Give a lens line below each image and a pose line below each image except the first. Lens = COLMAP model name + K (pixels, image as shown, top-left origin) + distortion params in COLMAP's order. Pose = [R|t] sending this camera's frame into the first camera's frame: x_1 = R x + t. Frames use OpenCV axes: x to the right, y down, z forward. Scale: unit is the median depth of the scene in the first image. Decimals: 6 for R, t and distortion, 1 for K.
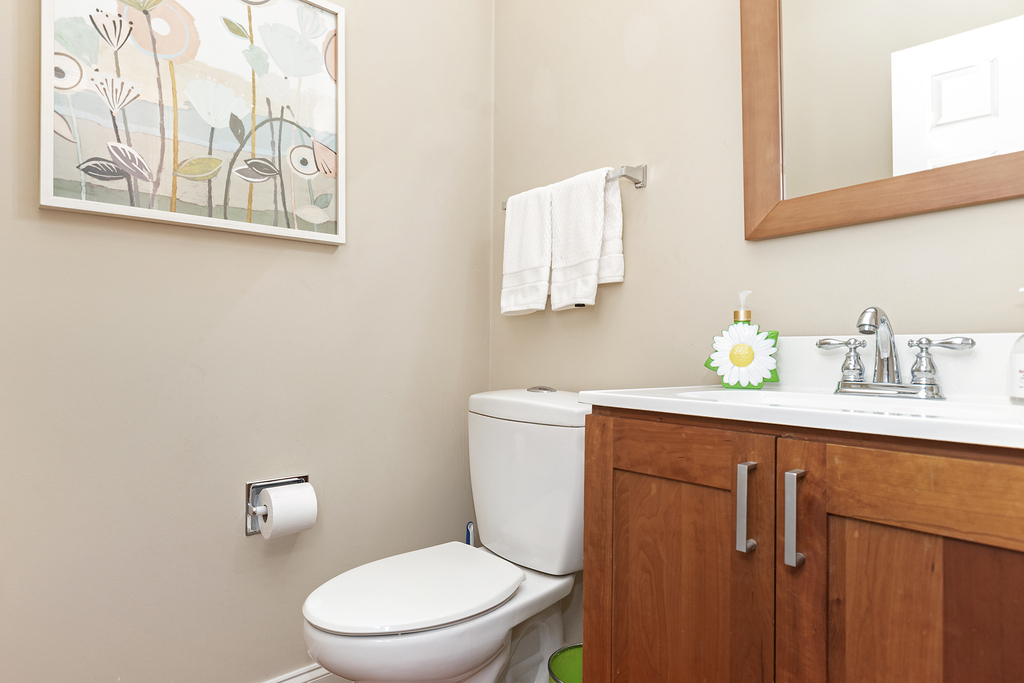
lens RADIAL K [[538.4, 0, 510.5], [0, 538.4, 348.2], [0, 0, 1]] dist [0.005284, -0.002171]
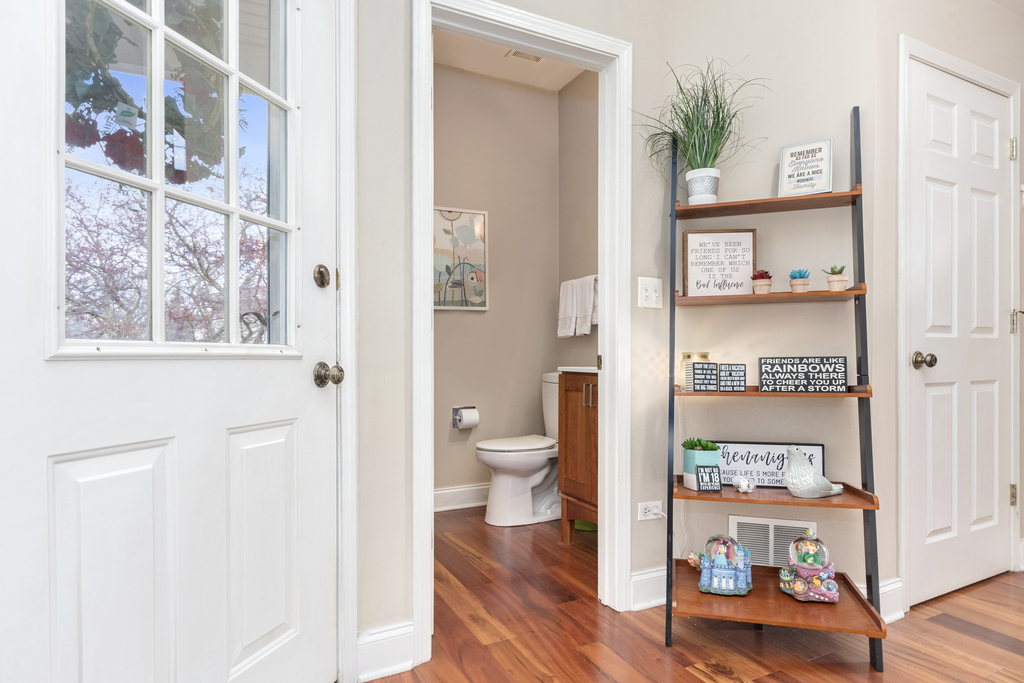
lens RADIAL K [[538.4, 0, 516.4], [0, 538.4, 347.7], [0, 0, 1]] dist [0.005284, -0.002171]
pose [[0.964047, -0.015185, -0.265296, 0.468450], [0.012370, 0.999848, -0.012277, 0.002239], [0.265442, 0.008554, 0.964089, -1.342355]]
